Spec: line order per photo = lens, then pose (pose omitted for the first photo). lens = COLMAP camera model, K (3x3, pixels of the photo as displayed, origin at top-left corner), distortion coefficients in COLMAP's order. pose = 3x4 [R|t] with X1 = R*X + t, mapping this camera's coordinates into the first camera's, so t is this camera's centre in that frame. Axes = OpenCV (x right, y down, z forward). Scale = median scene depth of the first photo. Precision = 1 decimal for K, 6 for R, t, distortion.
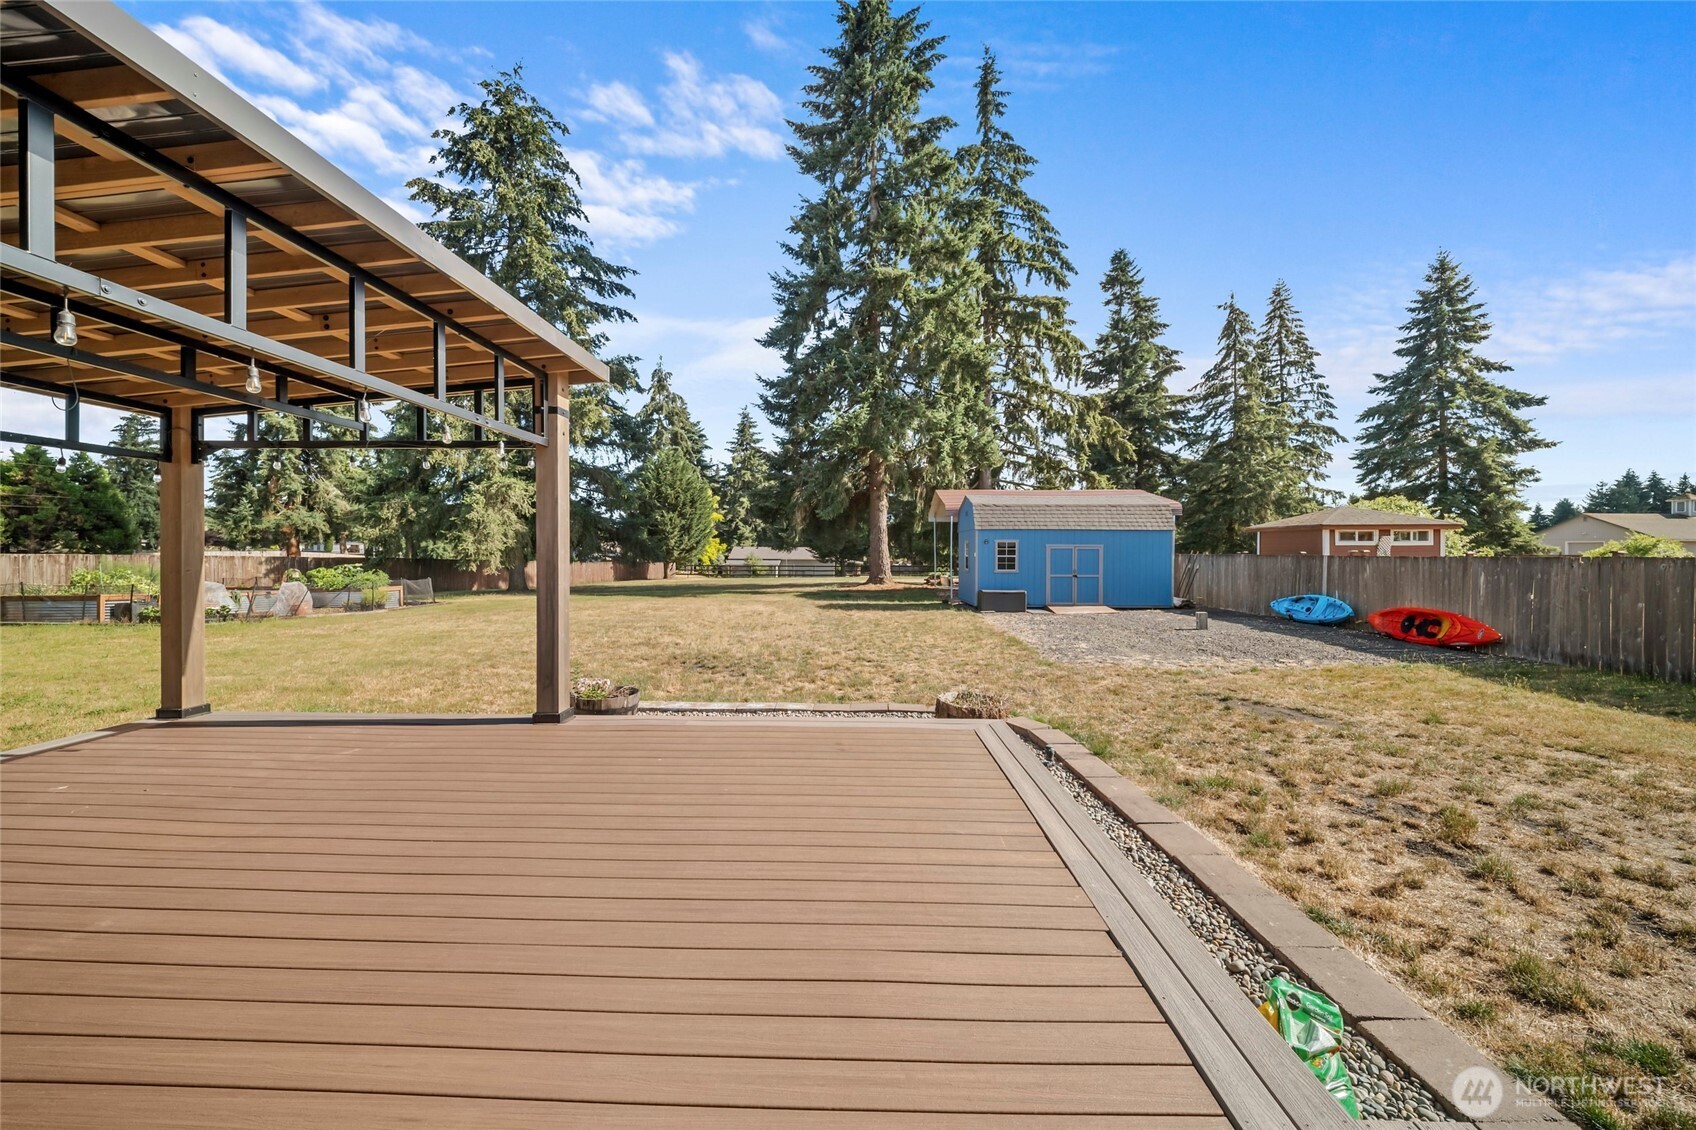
lens RADIAL K [[622.5, 0, 828.2], [0, 622.5, 554.8], [0, 0, 1]] dist [0.006926, -0.007789]
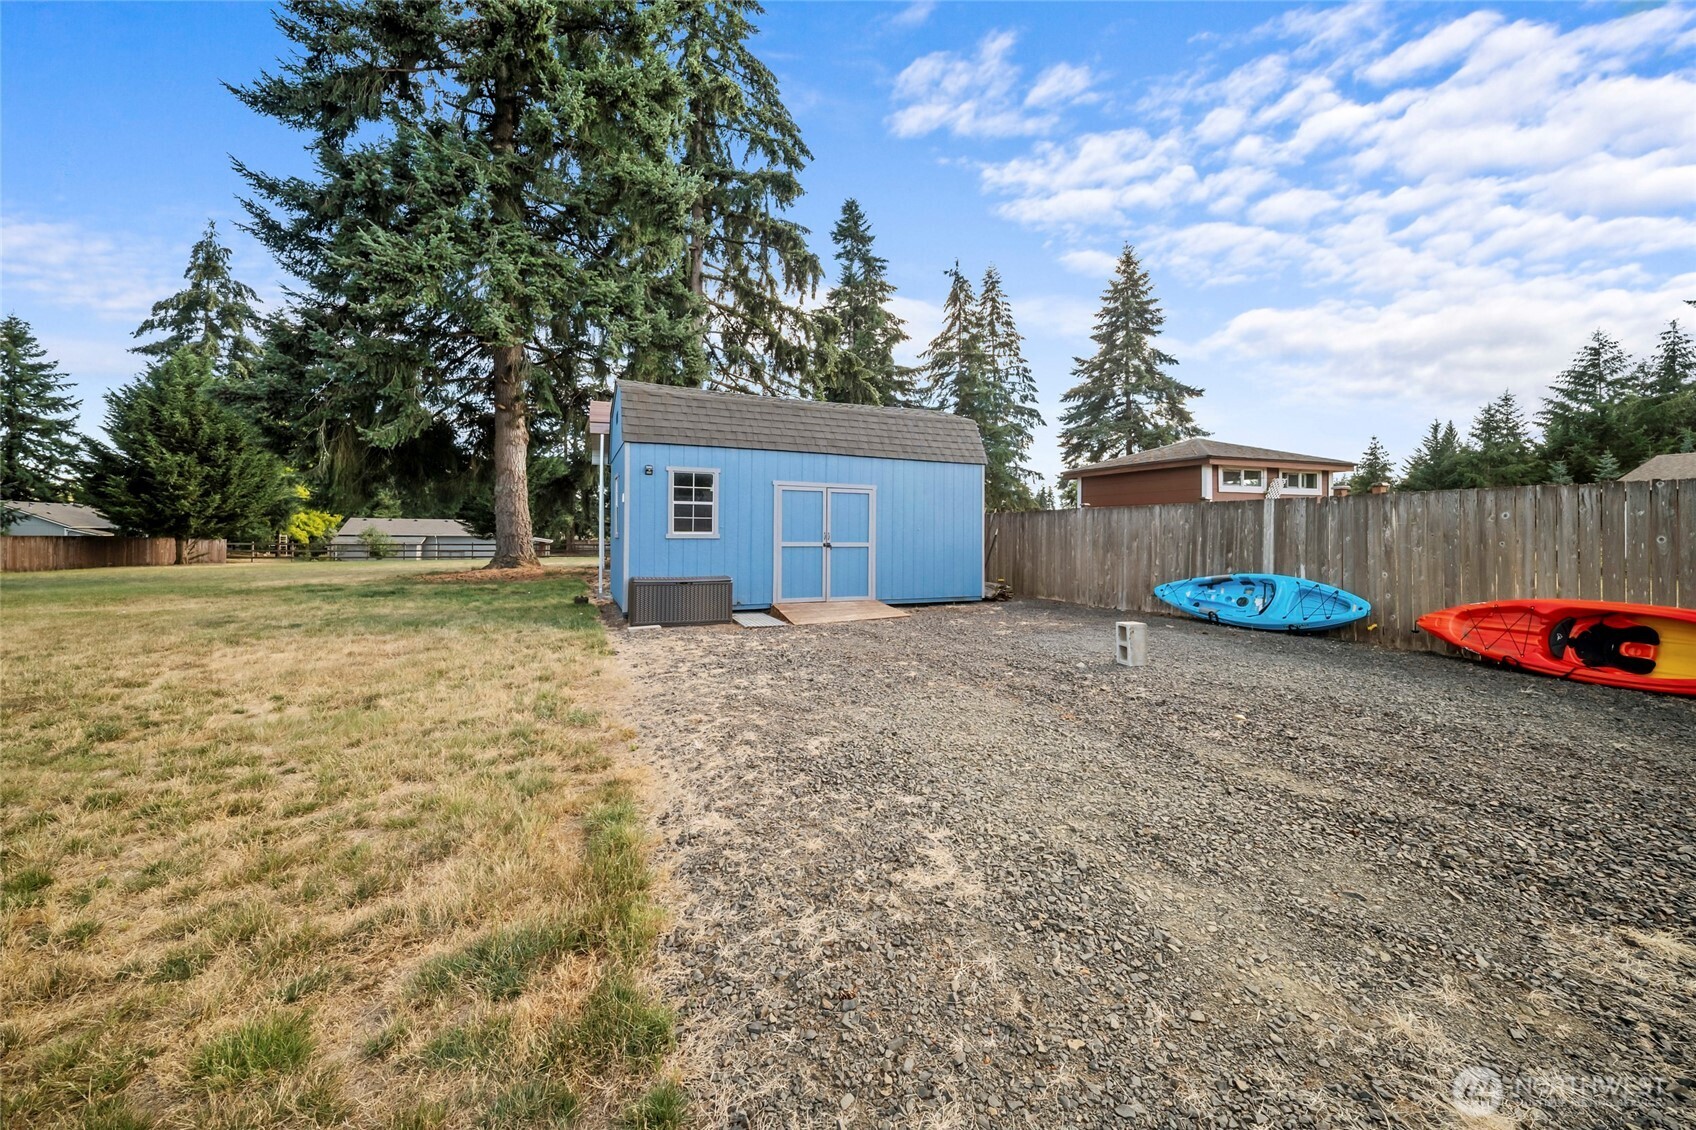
lens RADIAL K [[622.5, 0, 828.2], [0, 622.5, 554.8], [0, 0, 1]] dist [0.006926, -0.007789]
pose [[0.912429, -0.008638, 0.409143, 0.069347], [-0.003160, 0.999599, 0.028152, 0.010238], [-0.409222, -0.026980, 0.912036, 0.196767]]
